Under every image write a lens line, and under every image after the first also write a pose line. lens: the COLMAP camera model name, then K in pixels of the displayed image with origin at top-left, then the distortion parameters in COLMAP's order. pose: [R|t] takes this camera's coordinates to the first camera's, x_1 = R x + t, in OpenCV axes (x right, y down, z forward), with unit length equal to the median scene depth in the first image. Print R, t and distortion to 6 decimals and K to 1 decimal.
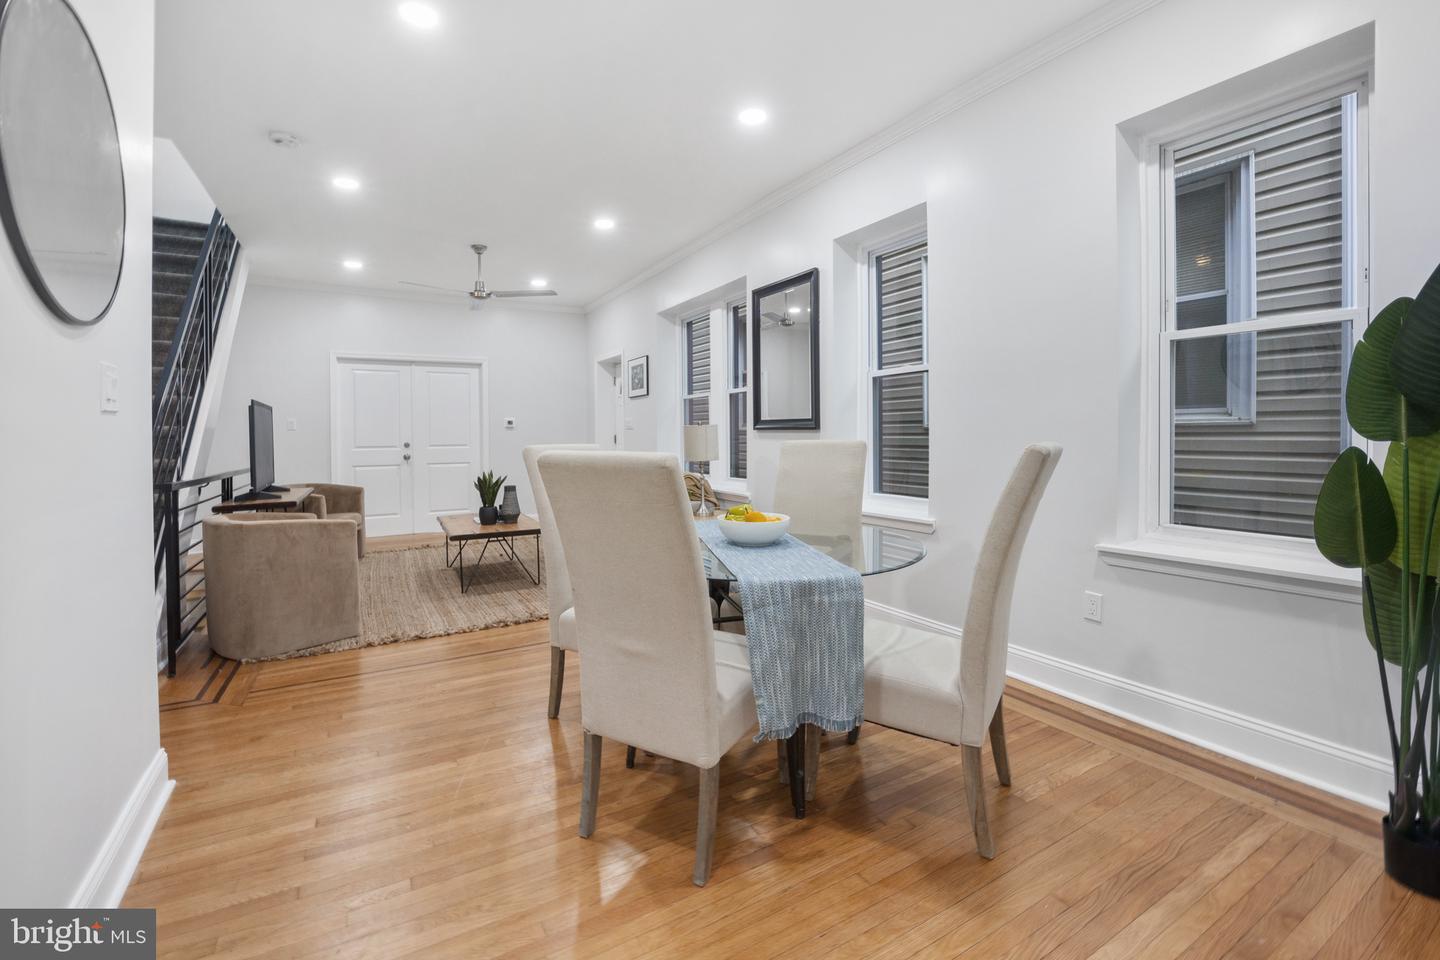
lens RADIAL K [[585.7, 0, 697.4], [0, 585.7, 436.0], [0, 0, 1]] dist [-0.008559, -0.000077]
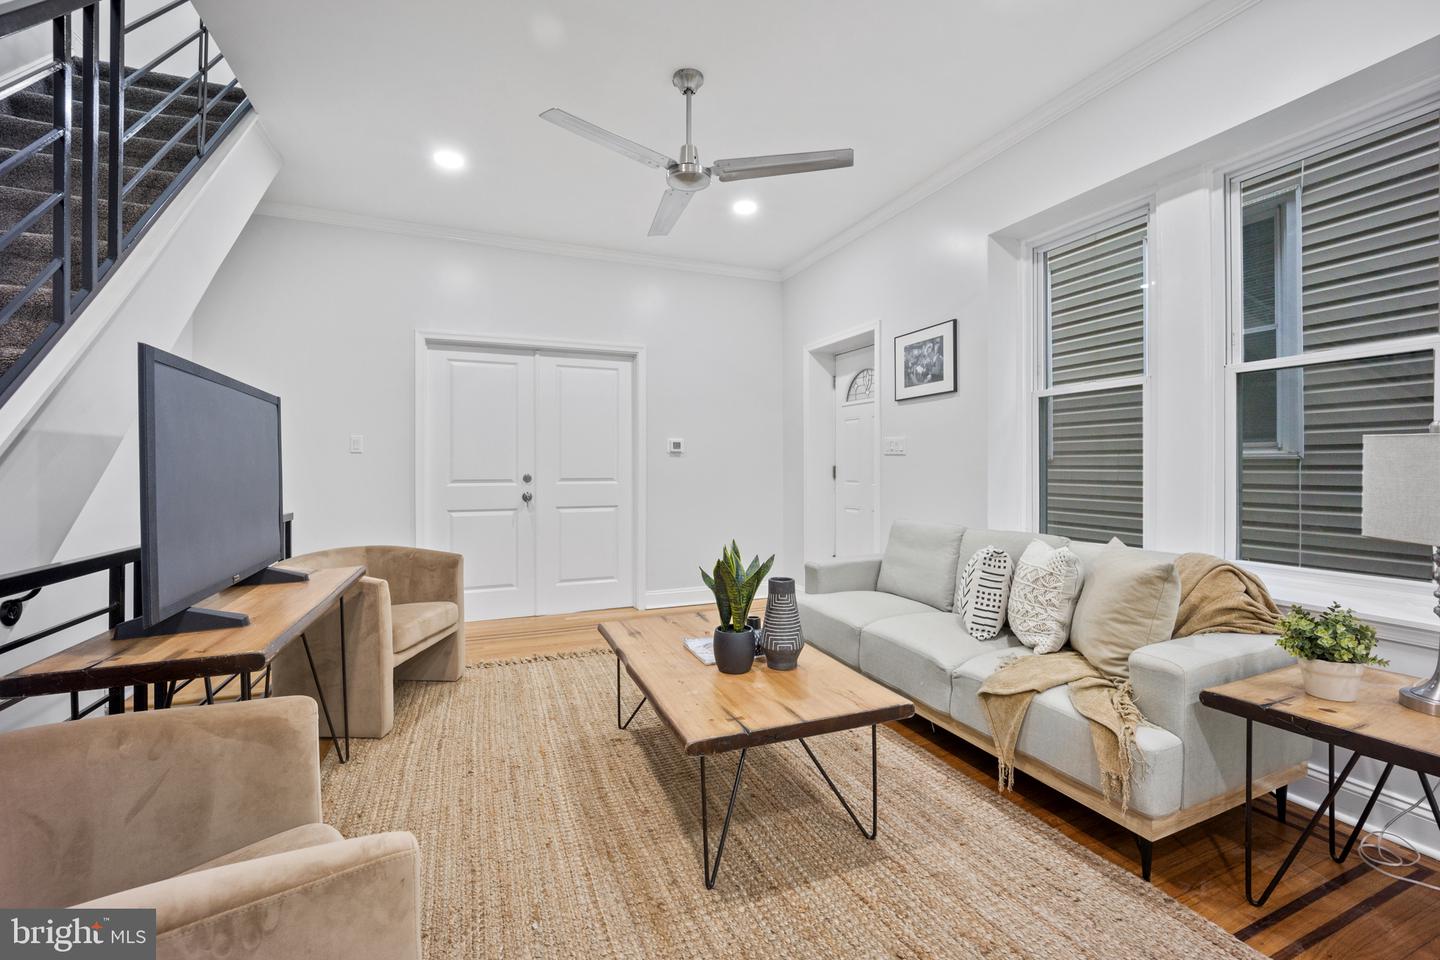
lens RADIAL K [[585.7, 0, 711.0], [0, 585.7, 468.4], [0, 0, 1]] dist [-0.008559, -0.000077]
pose [[0.992090, 0.007610, -0.125298, -0.226496], [-0.007379, 0.999970, 0.002309, 0.002014], [0.125312, -0.001366, 0.992116, 0.404656]]
